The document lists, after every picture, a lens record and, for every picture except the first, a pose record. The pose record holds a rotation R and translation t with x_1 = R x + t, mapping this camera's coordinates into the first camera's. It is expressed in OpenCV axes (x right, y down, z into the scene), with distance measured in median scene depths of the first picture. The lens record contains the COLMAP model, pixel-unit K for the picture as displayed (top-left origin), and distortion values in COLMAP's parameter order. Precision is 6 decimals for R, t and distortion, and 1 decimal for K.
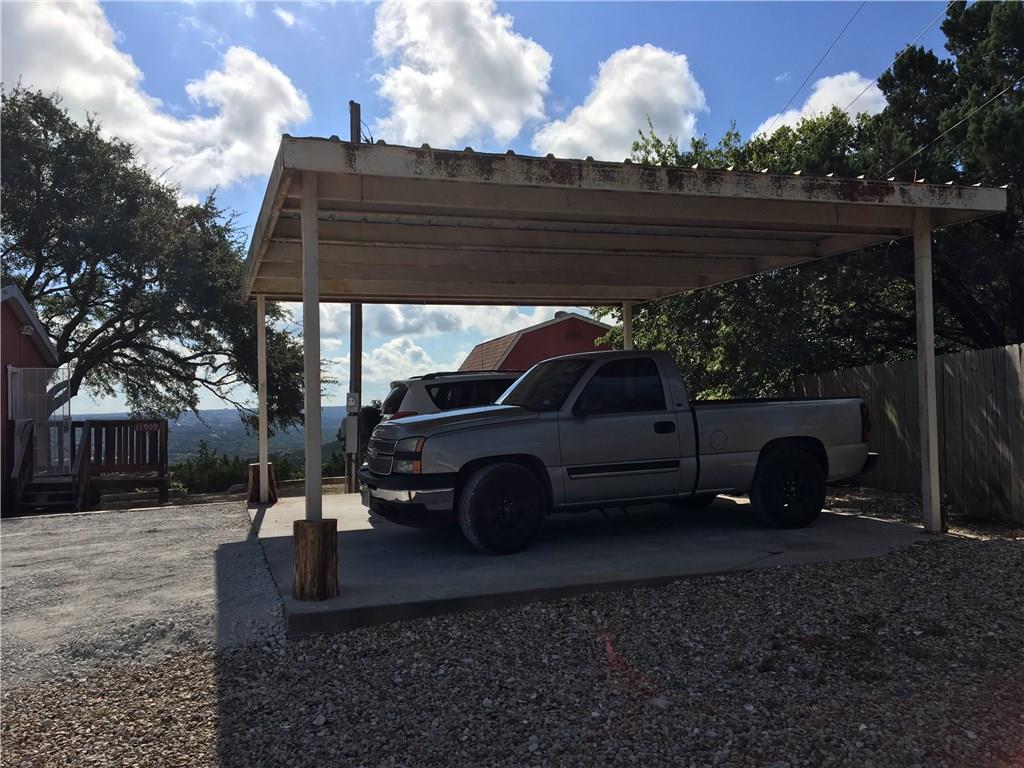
lens RADIAL K [[867.5, 0, 504.6], [0, 867.5, 382.6], [0, 0, 1]] dist [0.094494, -0.114147]
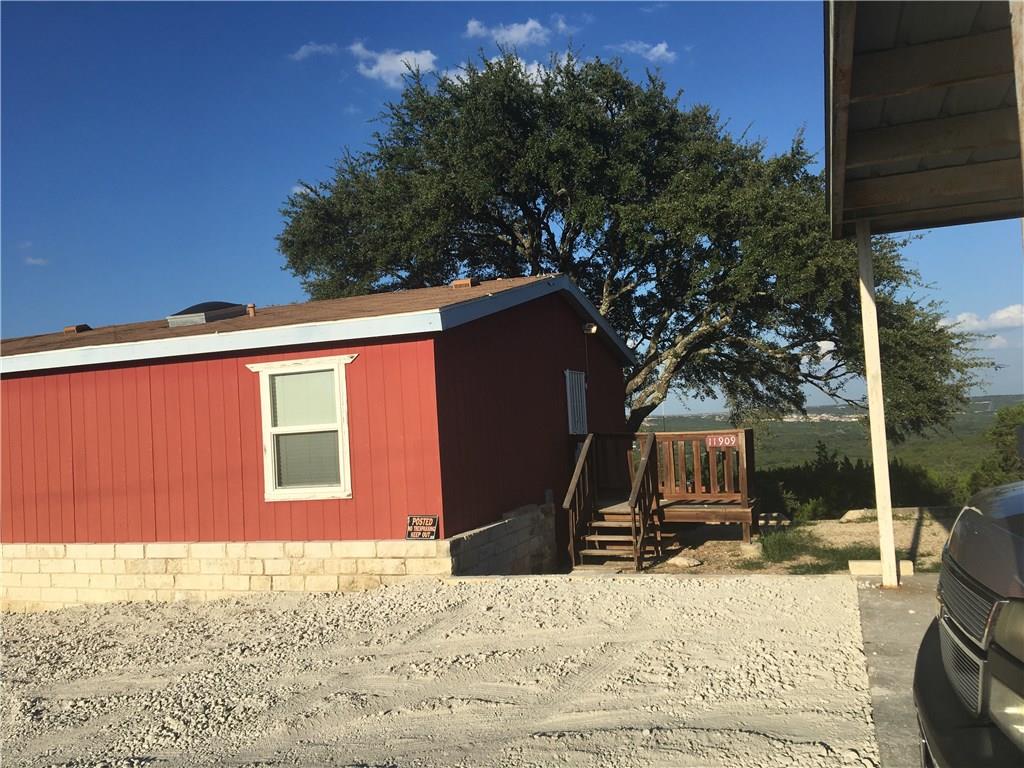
lens RADIAL K [[867.5, 0, 504.6], [0, 867.5, 382.6], [0, 0, 1]] dist [0.094494, -0.114147]
pose [[0.774657, -0.054270, -0.630048, -0.044467], [0.057513, 0.998228, -0.015271, 0.001163], [0.629760, -0.024407, 0.776406, 0.177072]]
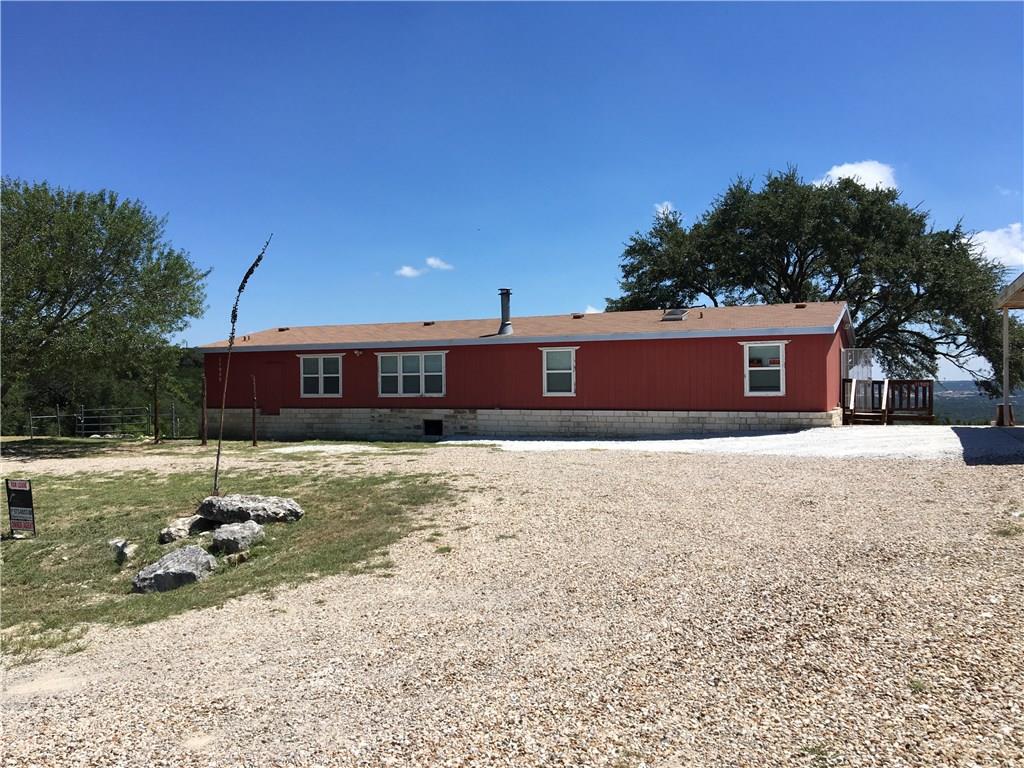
lens RADIAL K [[867.5, 0, 504.6], [0, 867.5, 382.6], [0, 0, 1]] dist [0.094494, -0.114147]
pose [[0.730656, 0.017066, -0.682532, 0.091134], [0.006742, 0.999458, 0.032209, -0.007103], [0.682712, -0.028135, 0.730145, -0.463187]]
